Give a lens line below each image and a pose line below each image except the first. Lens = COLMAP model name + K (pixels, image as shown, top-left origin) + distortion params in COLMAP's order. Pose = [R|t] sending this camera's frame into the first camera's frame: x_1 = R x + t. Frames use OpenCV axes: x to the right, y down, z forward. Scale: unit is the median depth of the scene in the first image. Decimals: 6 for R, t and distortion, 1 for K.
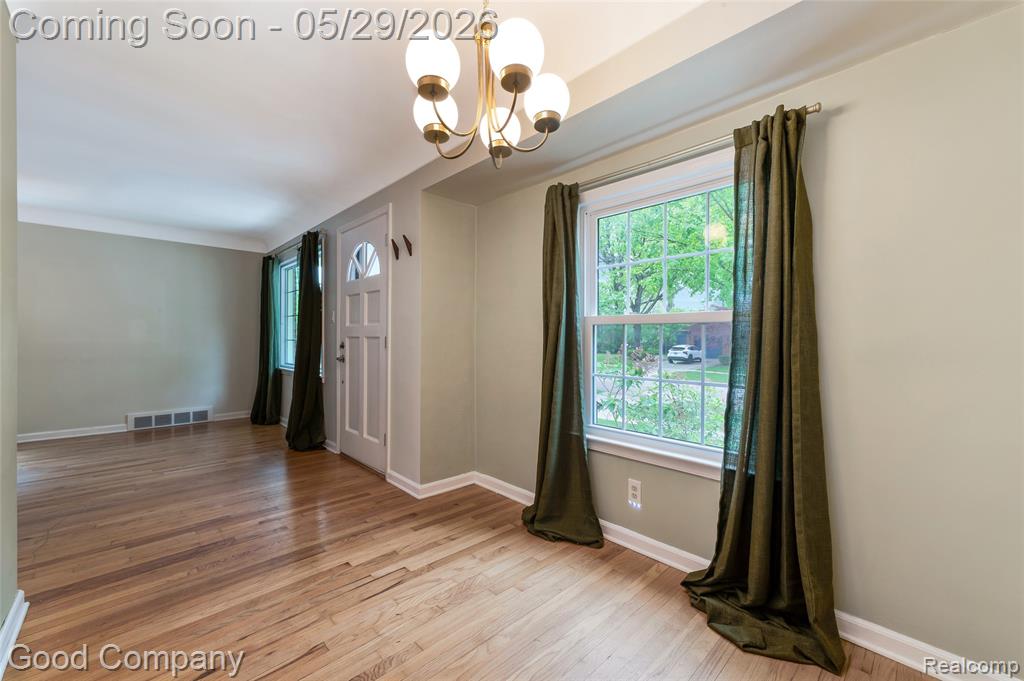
lens RADIAL K [[408.1, 0, 517.1], [0, 408.1, 342.0], [0, 0, 1]] dist [0.008885, 0.000208]
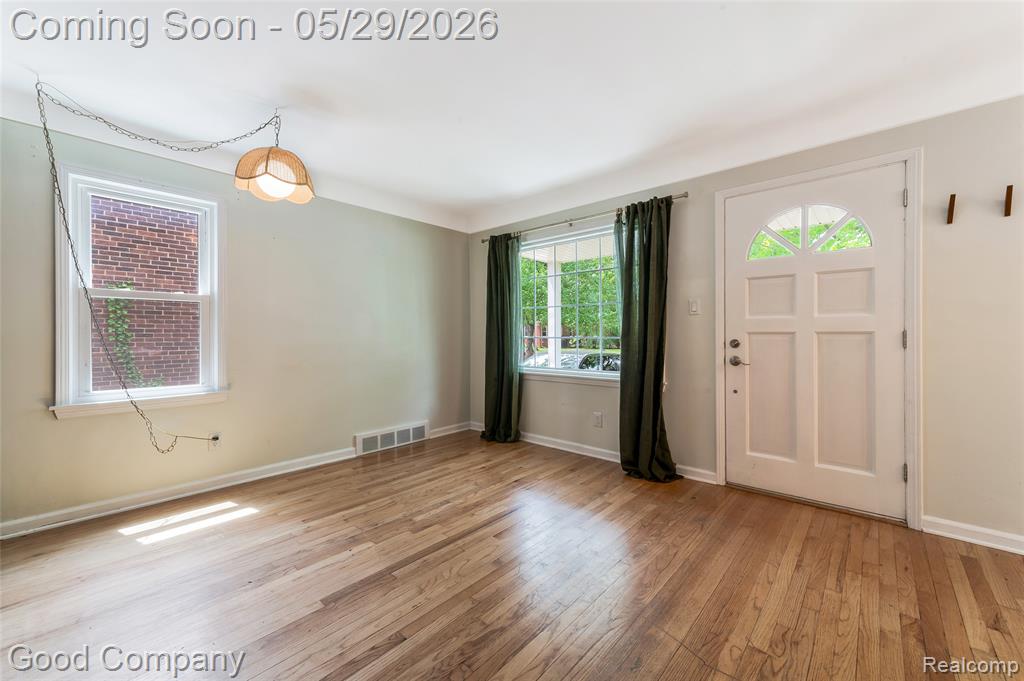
lens RADIAL K [[408.1, 0, 506.5], [0, 408.1, 336.2], [0, 0, 1]] dist [0.008885, 0.000208]
pose [[0.997584, -0.009263, 0.068848, -0.694680], [0.009192, 0.999957, 0.001352, -0.007876], [-0.068858, -0.000716, 0.997626, 0.207865]]
